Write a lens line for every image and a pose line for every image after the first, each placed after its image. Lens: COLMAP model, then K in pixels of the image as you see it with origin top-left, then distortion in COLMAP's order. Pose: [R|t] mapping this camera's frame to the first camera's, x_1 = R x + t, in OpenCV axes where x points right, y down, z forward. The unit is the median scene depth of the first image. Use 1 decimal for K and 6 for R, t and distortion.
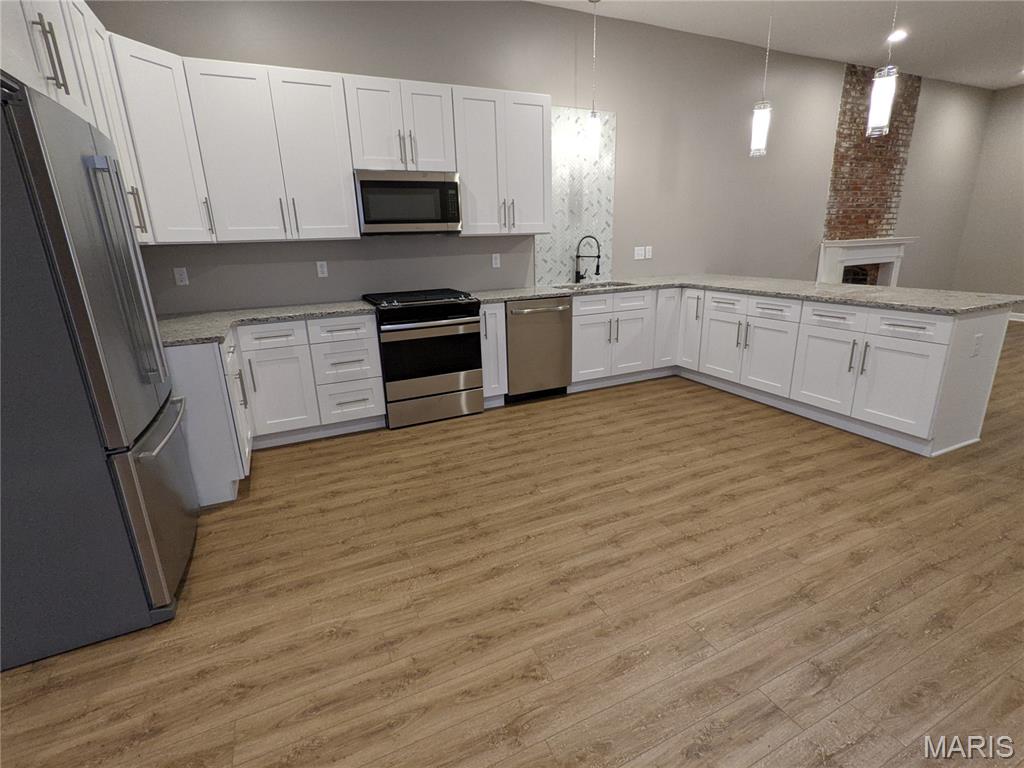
lens RADIAL K [[497.3, 0, 514.0], [0, 497.3, 381.1], [0, 0, 1]] dist [-0.004014, 0.003488]
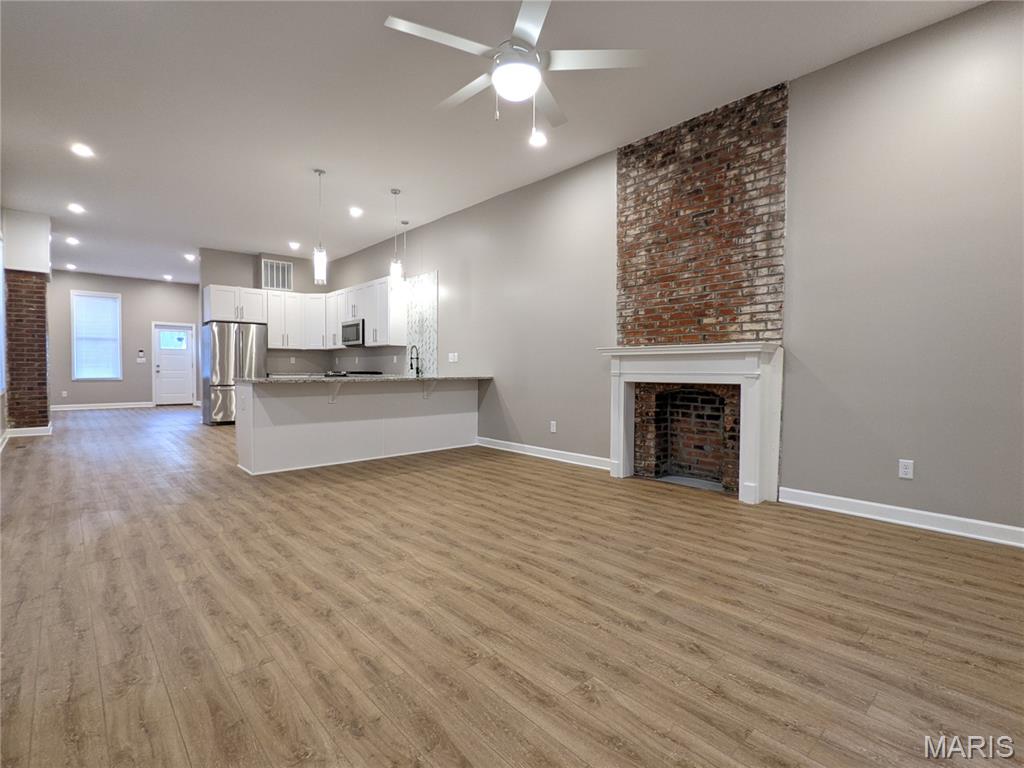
lens RADIAL K [[497.3, 0, 514.7], [0, 497.3, 382.5], [0, 0, 1]] dist [-0.004014, 0.003488]
pose [[0.283771, 0.055617, -0.957278, 2.351746], [-0.276098, 0.960777, -0.026025, -0.293321], [0.918283, 0.271687, 0.287997, 1.126049]]
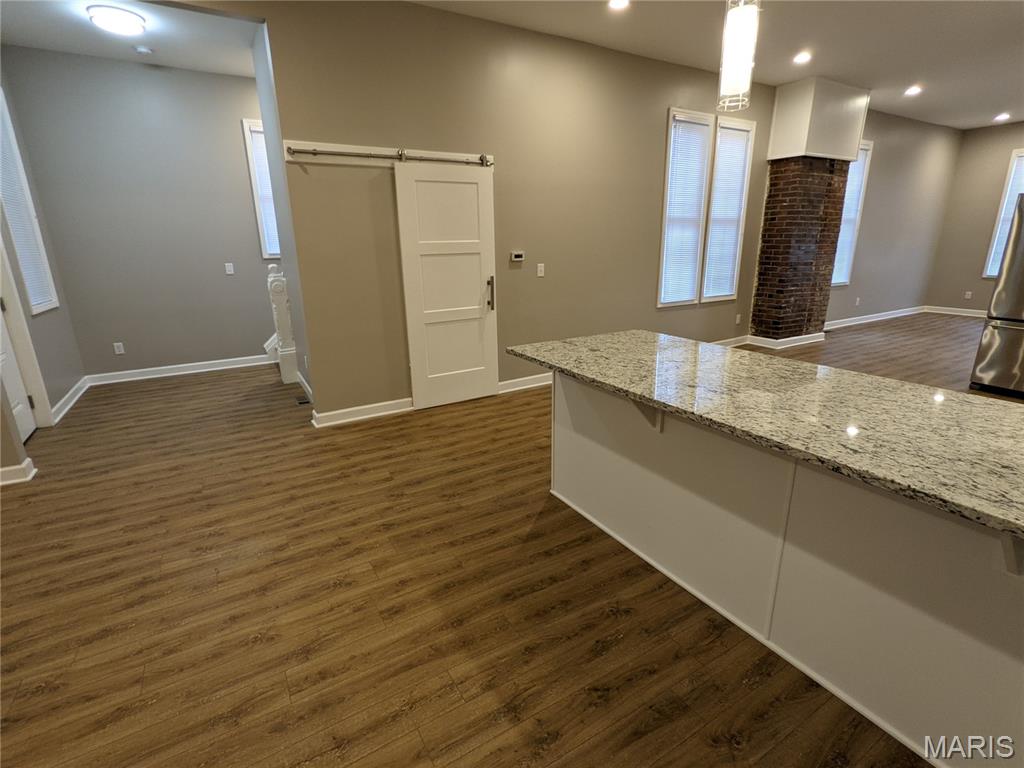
lens RADIAL K [[497.3, 0, 514.1], [0, 497.3, 380.8], [0, 0, 1]] dist [-0.004014, 0.003488]
pose [[-0.994829, 0.063181, -0.079524, 0.987187], [0.011623, 0.848644, 0.528836, -0.499275], [0.100900, 0.525177, -0.844990, 1.538362]]
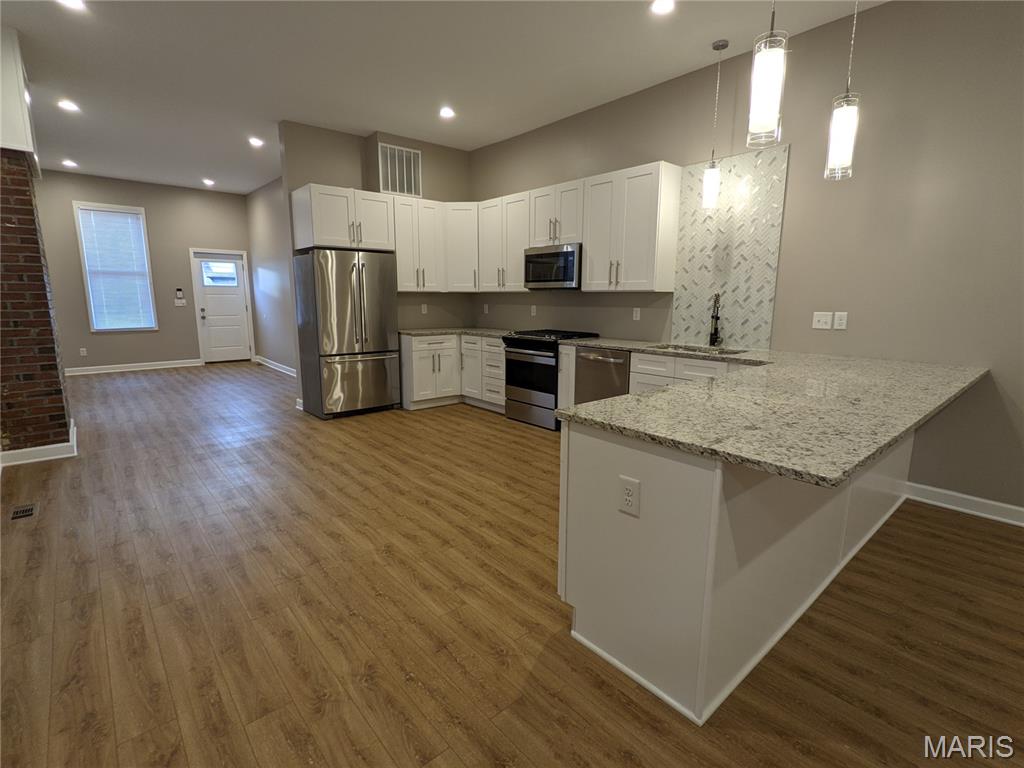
lens RADIAL K [[497.3, 0, 513.8], [0, 497.3, 382.1], [0, 0, 1]] dist [-0.004014, 0.003488]
pose [[0.267763, 0.194627, -0.943622, 1.190454], [-0.276369, 0.953744, 0.118292, -0.193698], [0.922997, 0.229114, 0.309166, 0.560933]]
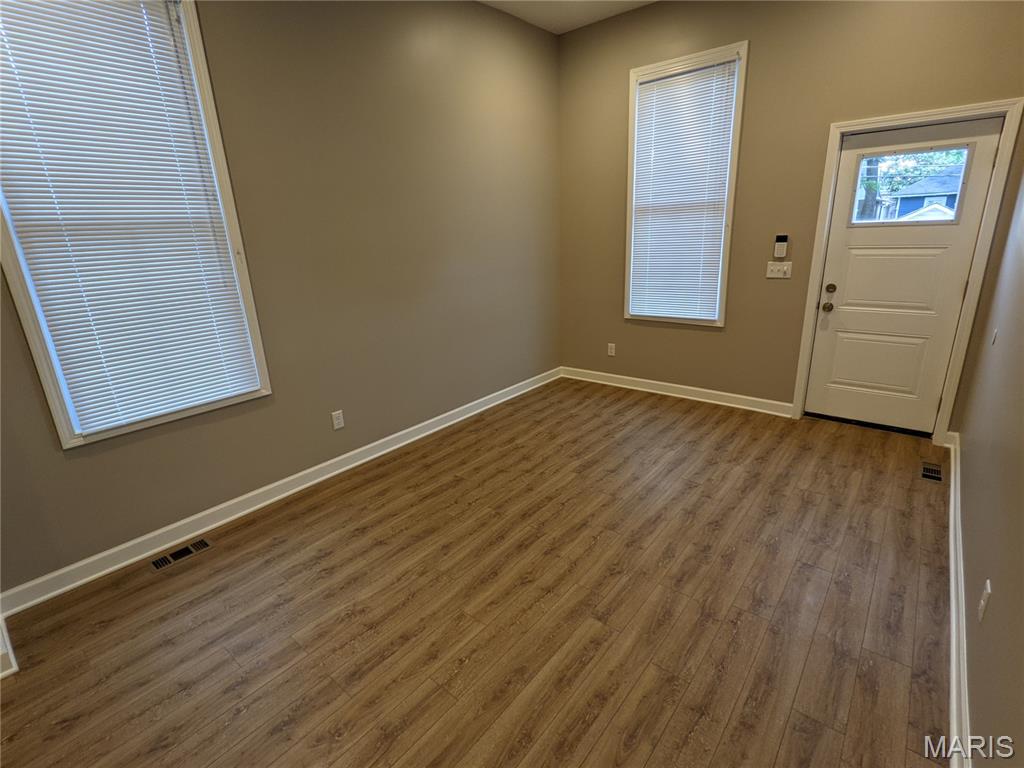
lens RADIAL K [[497.3, 0, 514.9], [0, 497.3, 381.4], [0, 0, 1]] dist [-0.004014, 0.003488]
pose [[-0.906274, 0.186497, -0.379325, -0.768207], [-0.049459, 0.844451, 0.533344, -0.150785], [0.419788, 0.502117, -0.756080, 0.374936]]
